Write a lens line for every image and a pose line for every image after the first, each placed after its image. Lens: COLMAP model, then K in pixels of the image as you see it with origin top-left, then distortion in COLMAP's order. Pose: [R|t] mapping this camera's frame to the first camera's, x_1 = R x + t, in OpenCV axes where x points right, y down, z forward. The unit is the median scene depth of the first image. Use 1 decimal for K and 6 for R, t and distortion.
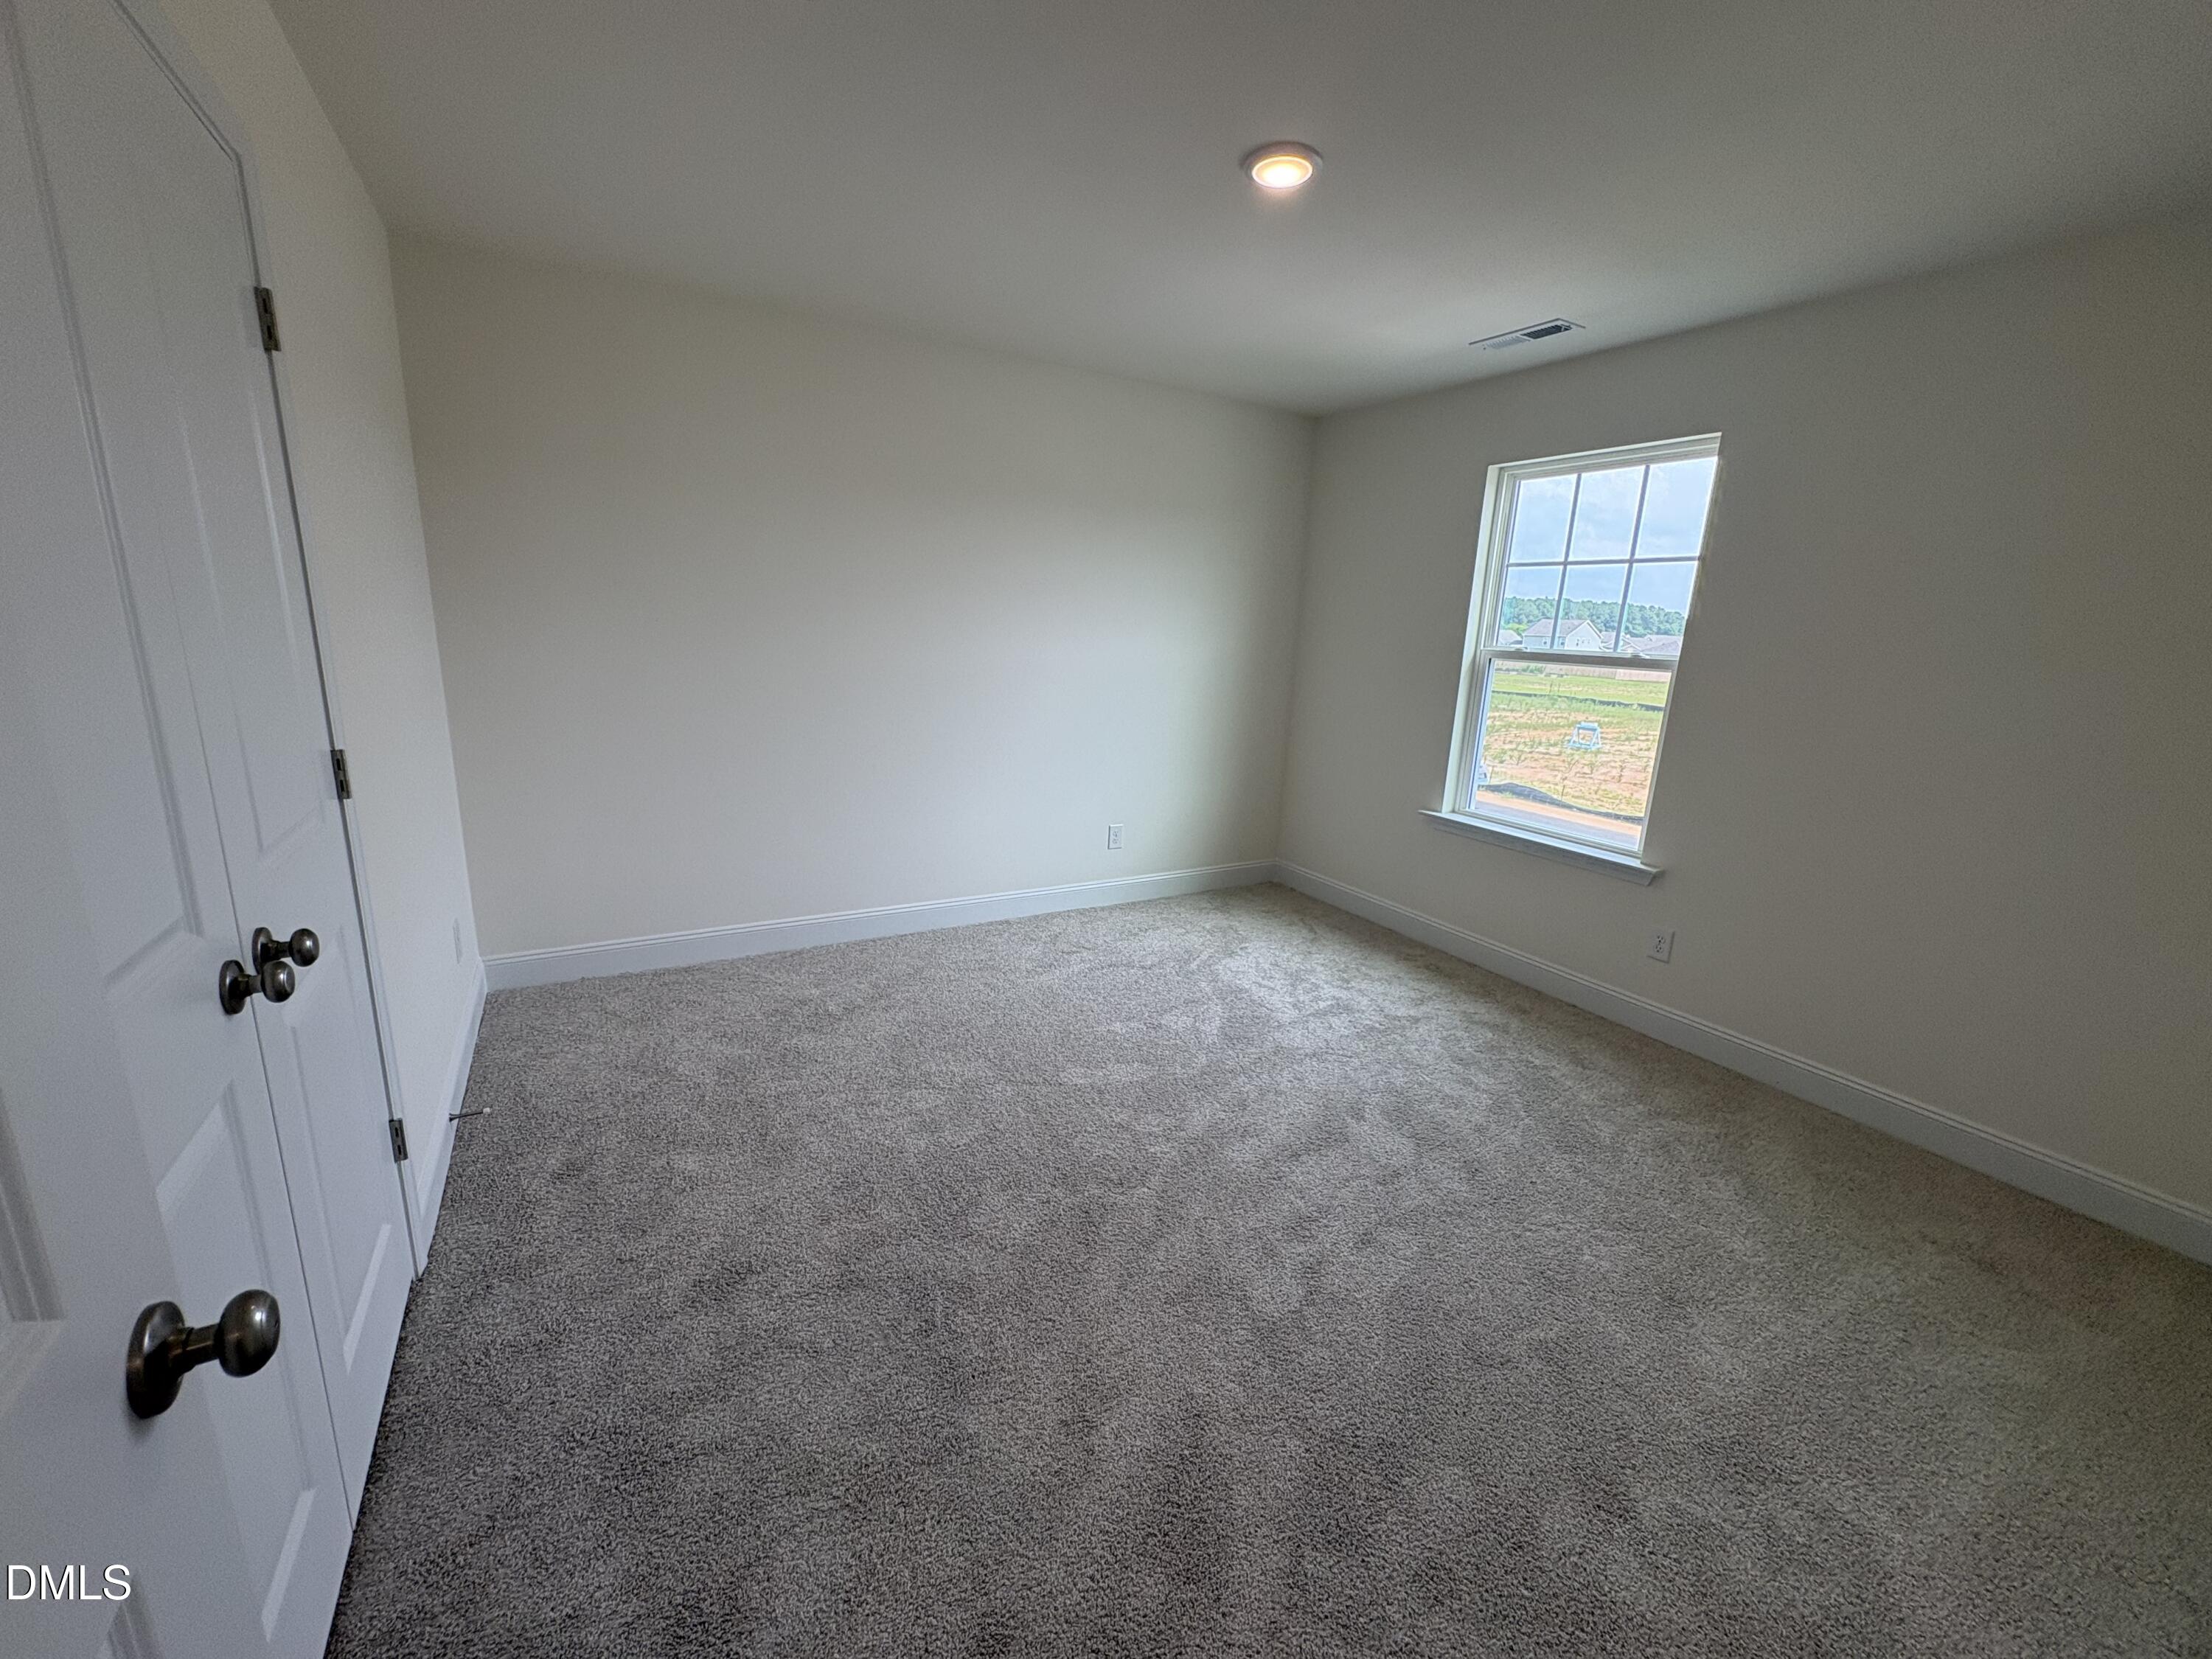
lens RADIAL K [[881.0, 0, 1106.0], [0, 881.0, 829.5], [0, 0, 1]] dist [-0.003175, 0.000313]
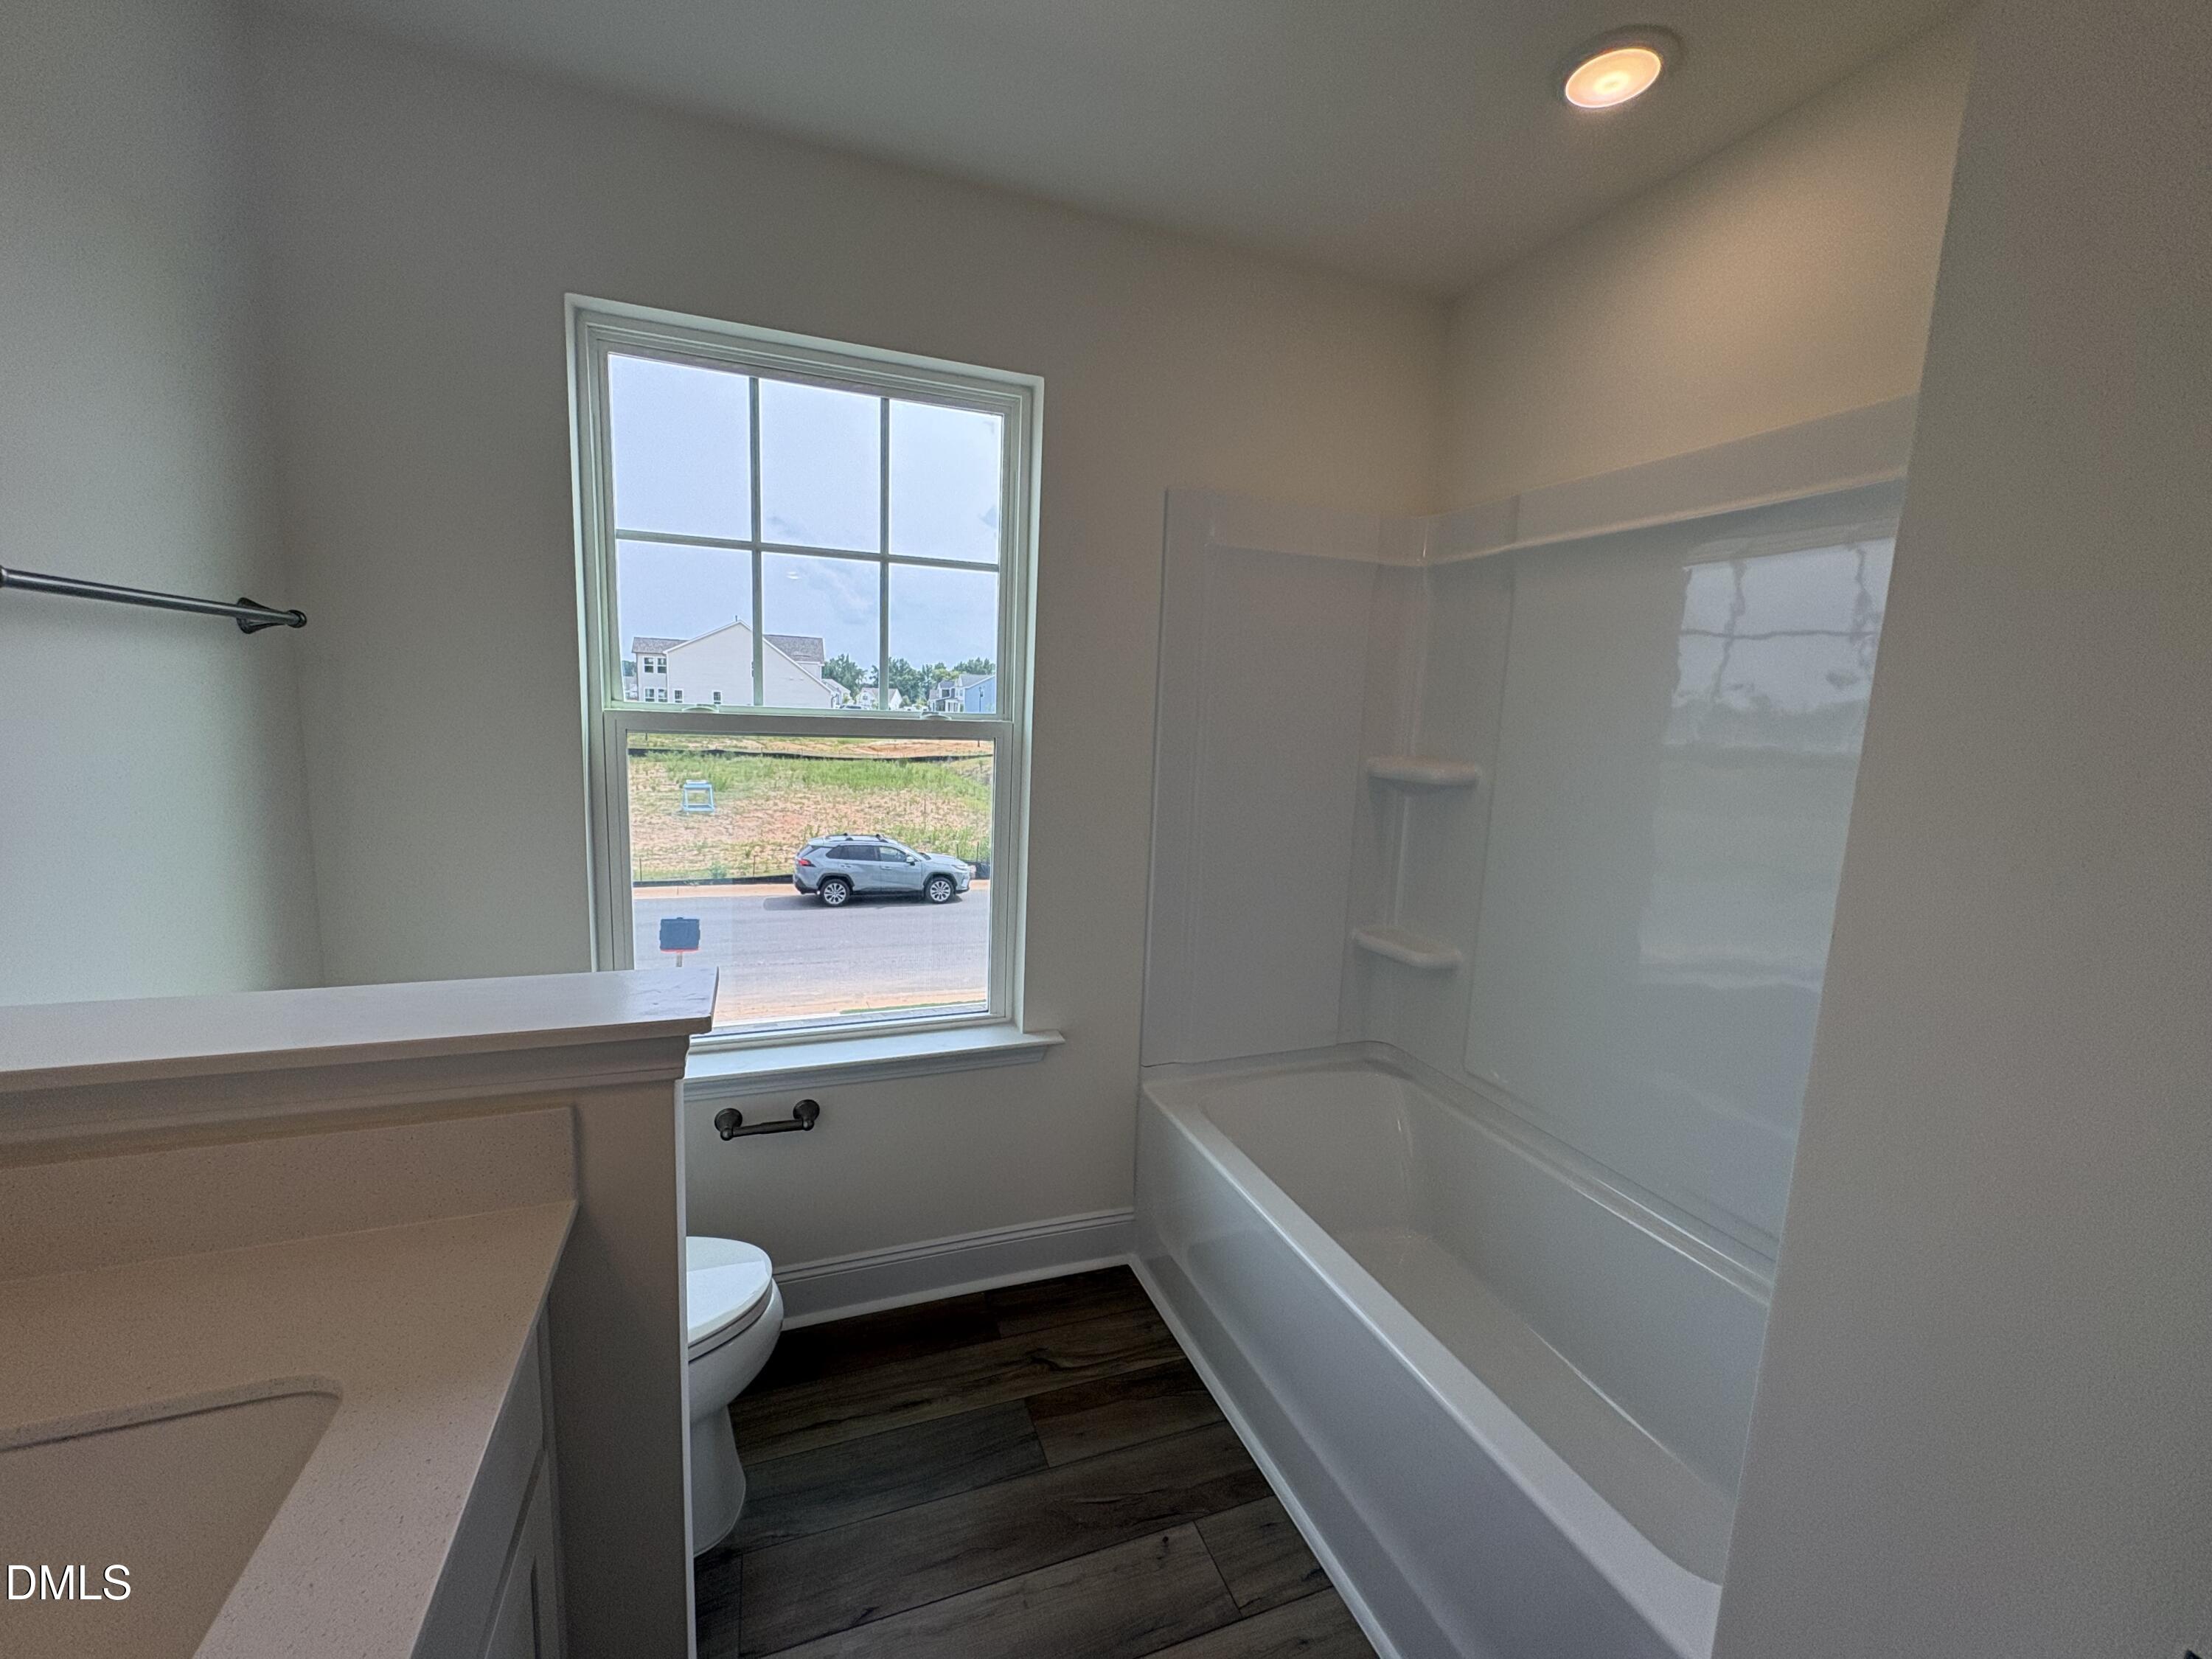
lens RADIAL K [[881.0, 0, 1106.0], [0, 881.0, 829.5], [0, 0, 1]] dist [-0.003175, 0.000313]
pose [[0.141892, -0.173759, 0.974512, 0.008683], [0.198647, 0.969445, 0.143932, -0.183067], [-0.969745, 0.173162, 0.172073, 0.779748]]
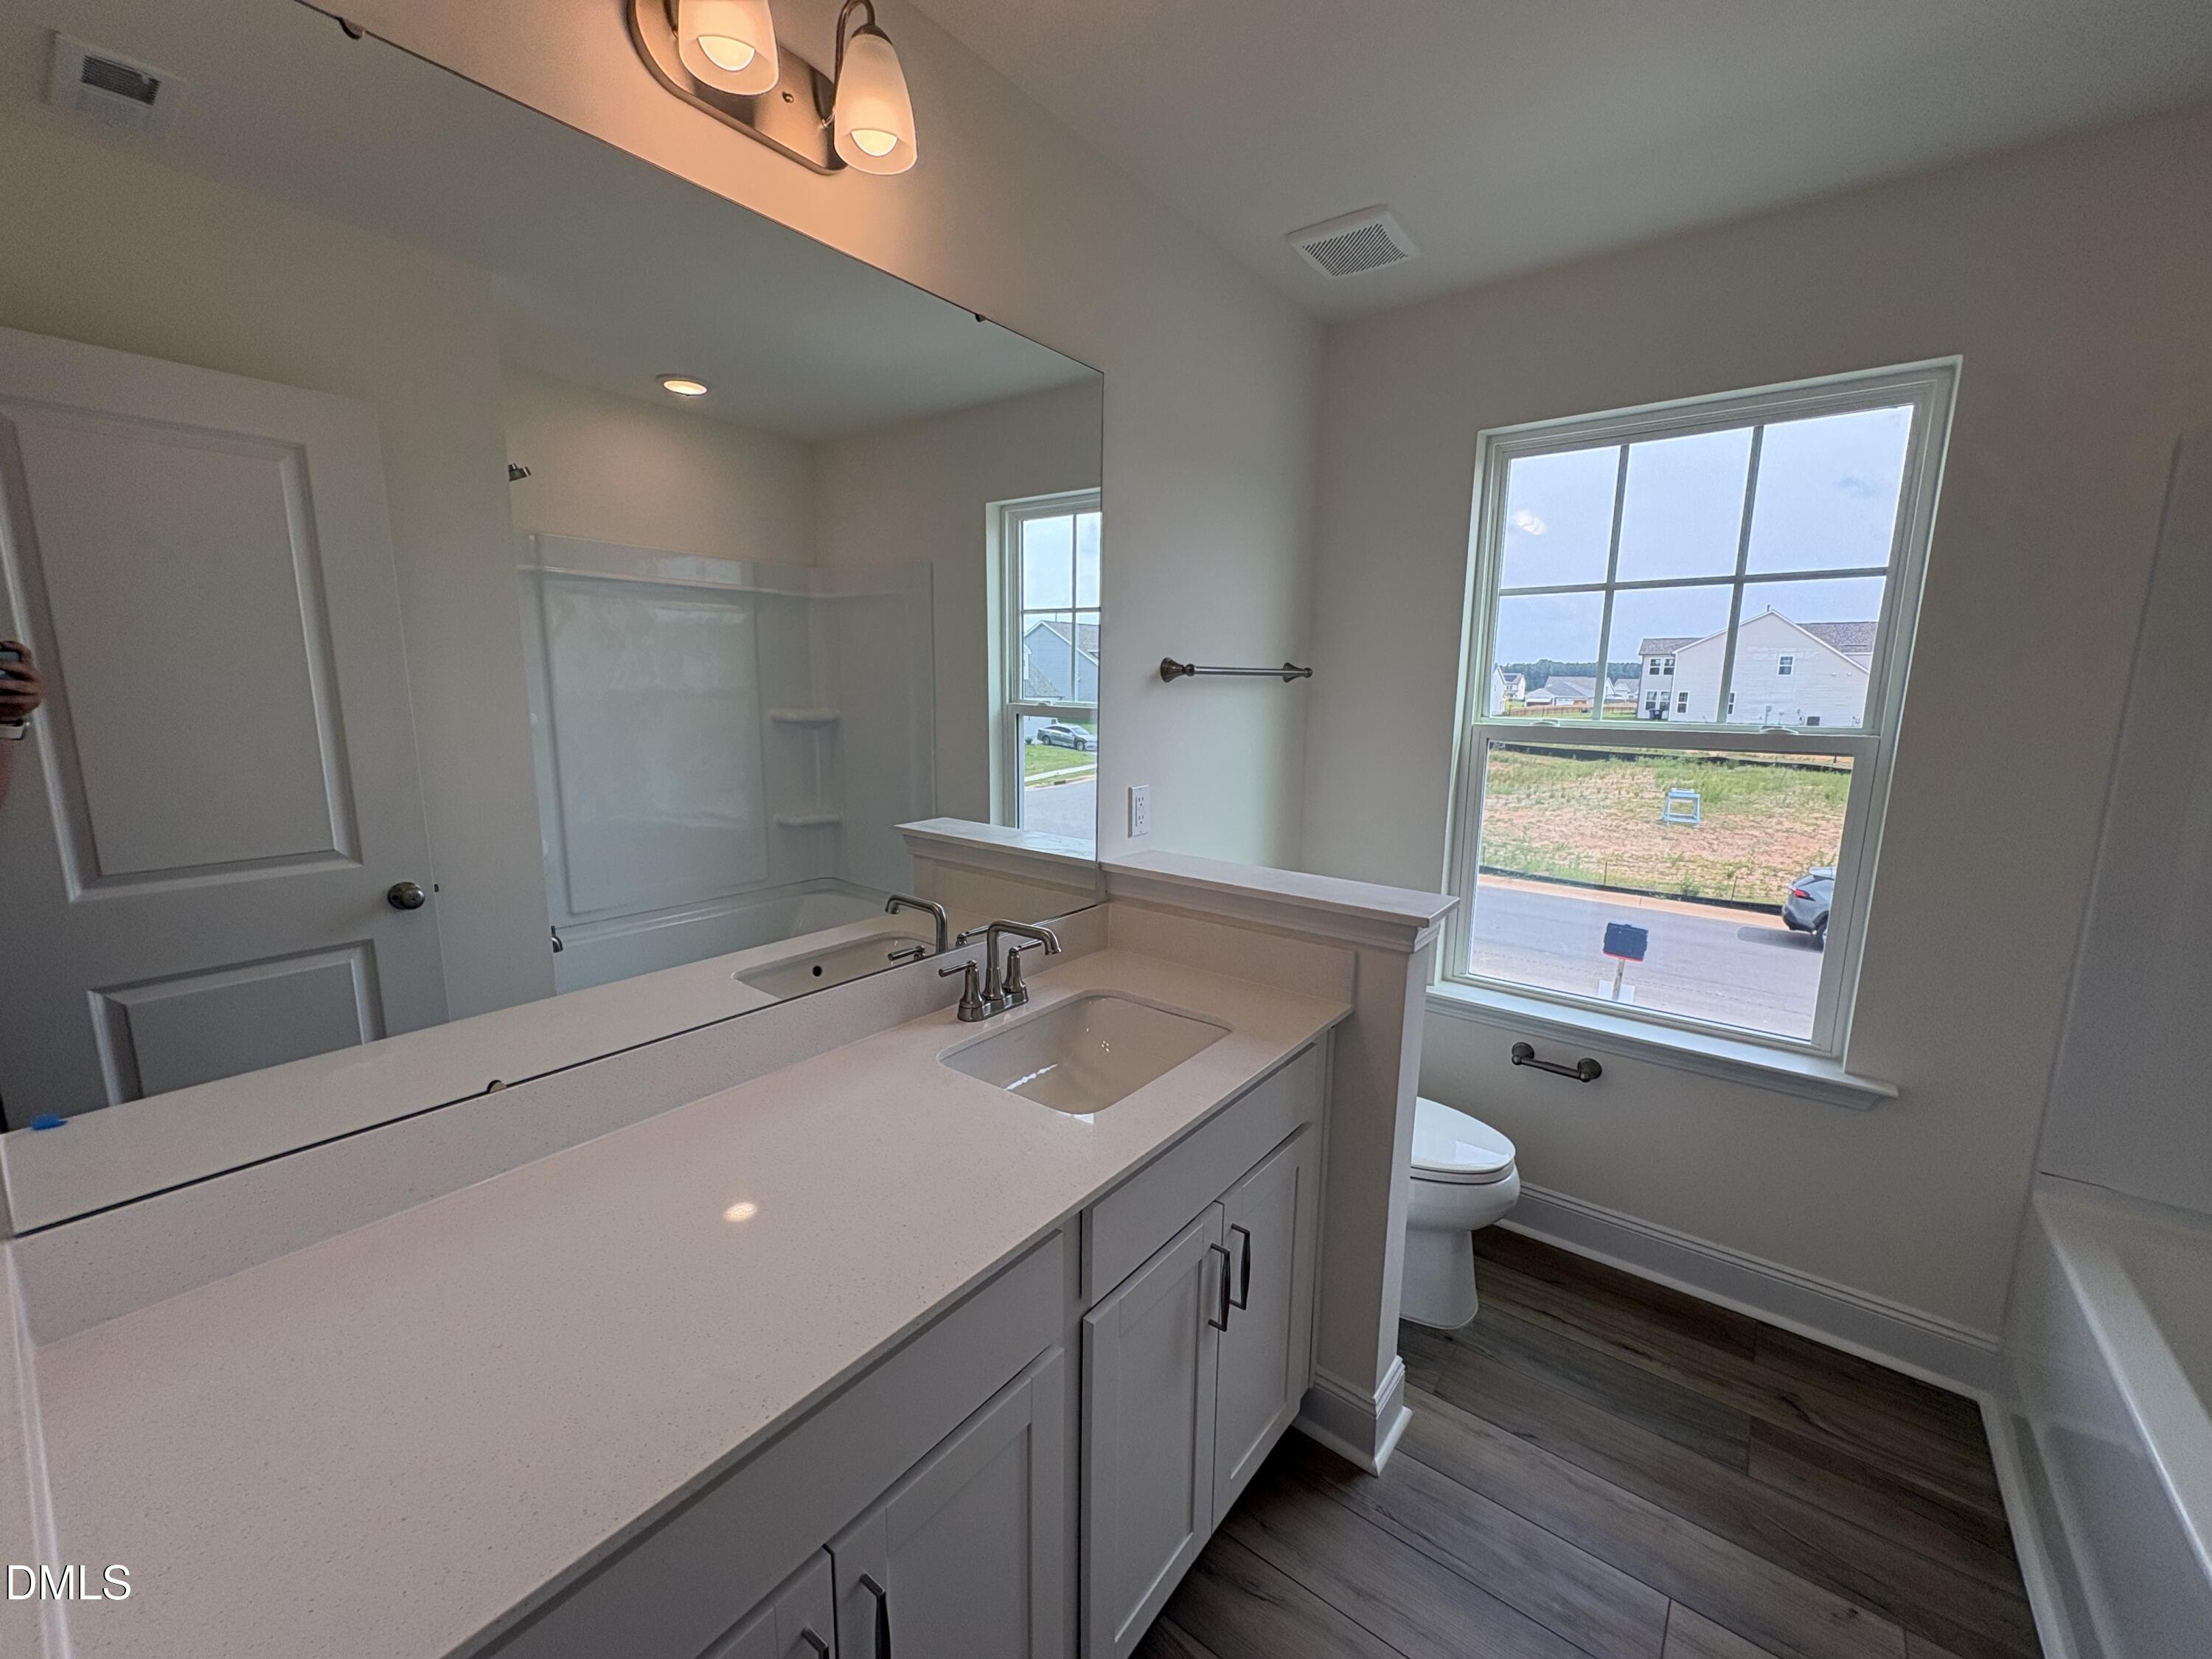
lens RADIAL K [[881.0, 0, 1106.0], [0, 881.0, 829.5], [0, 0, 1]] dist [-0.003175, 0.000313]
pose [[0.919363, -0.095656, 0.381604, -0.067413], [0.118759, 0.992219, -0.037397, -0.159581], [-0.375057, 0.079700, 0.923569, 0.604398]]
